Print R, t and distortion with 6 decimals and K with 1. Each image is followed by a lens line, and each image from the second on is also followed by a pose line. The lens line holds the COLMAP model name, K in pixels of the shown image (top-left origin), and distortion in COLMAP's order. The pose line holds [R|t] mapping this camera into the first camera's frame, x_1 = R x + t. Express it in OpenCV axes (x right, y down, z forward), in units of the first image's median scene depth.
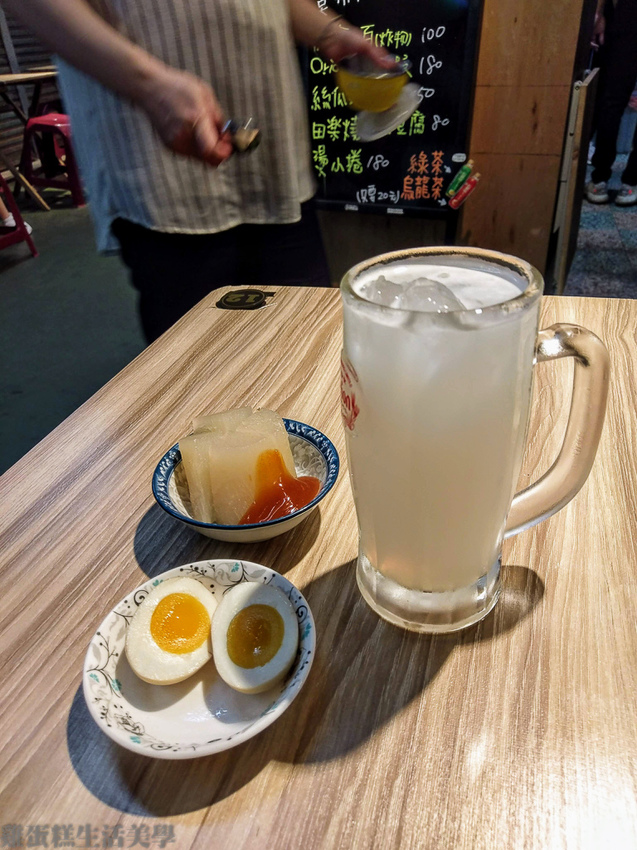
lens RADIAL K [[635.6, 0, 318.5], [0, 635.6, 425.0], [0, 0, 1]] dist [-0.057522, -0.006233]
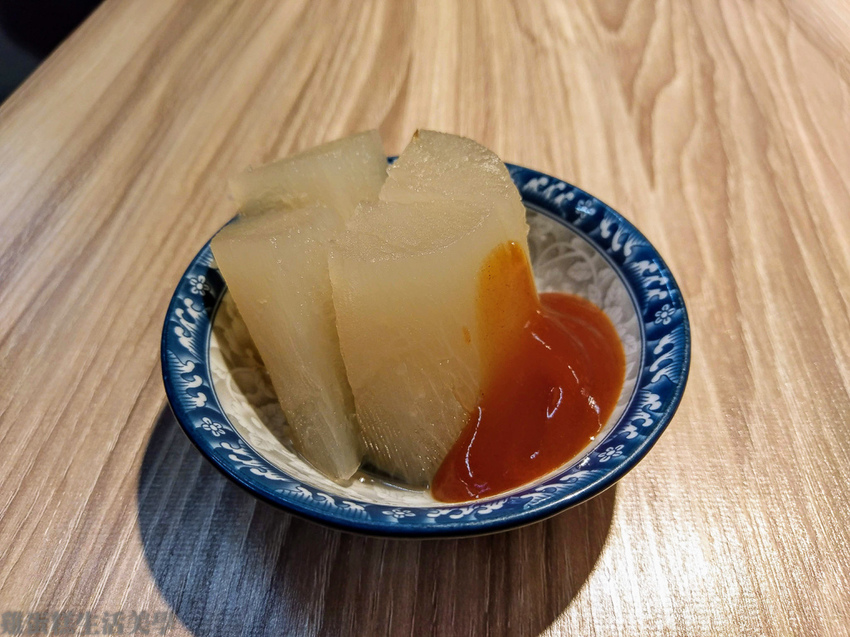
lens RADIAL K [[635.6, 0, 425.0], [0, 635.6, 318.5], [0, 0, 1]] dist [-0.057522, -0.006233]
pose [[0.966888, -0.143739, 0.210871, -0.181703], [0.088705, 0.964065, 0.250419, -0.012849], [-0.239289, -0.223422, 0.944893, 0.615474]]
